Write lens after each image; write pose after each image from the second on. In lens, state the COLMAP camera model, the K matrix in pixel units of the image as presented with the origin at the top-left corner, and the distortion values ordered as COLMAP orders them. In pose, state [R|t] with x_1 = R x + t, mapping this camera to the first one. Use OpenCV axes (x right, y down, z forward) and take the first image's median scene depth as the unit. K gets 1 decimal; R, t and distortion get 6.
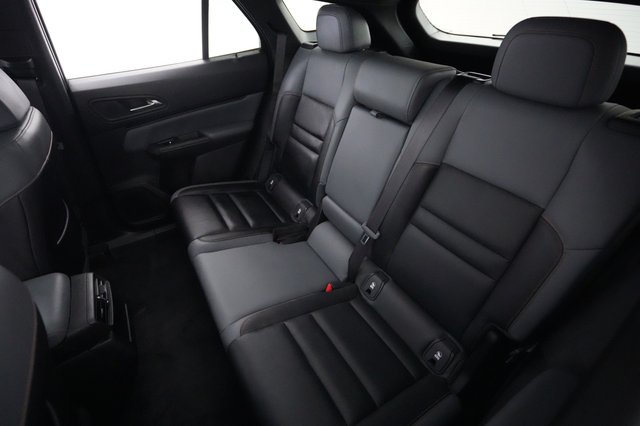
lens RADIAL K [[324.2, 0, 320.0], [0, 324.2, 213.0], [0, 0, 1]] dist [-0.000131, -0.000094]
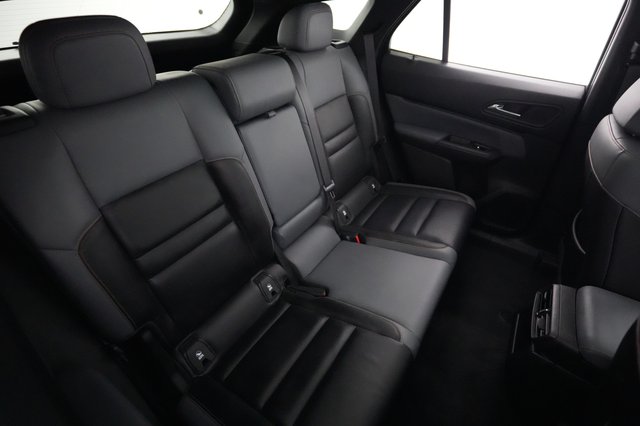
lens RADIAL K [[324.2, 0, 320.0], [0, 324.2, 213.0], [0, 0, 1]] dist [-0.000131, -0.000094]
pose [[-0.443931, -0.519525, 0.730081, -0.646954], [0.500755, 0.531829, 0.682937, -0.620348], [-0.743081, 0.668769, 0.024059, 0.894419]]
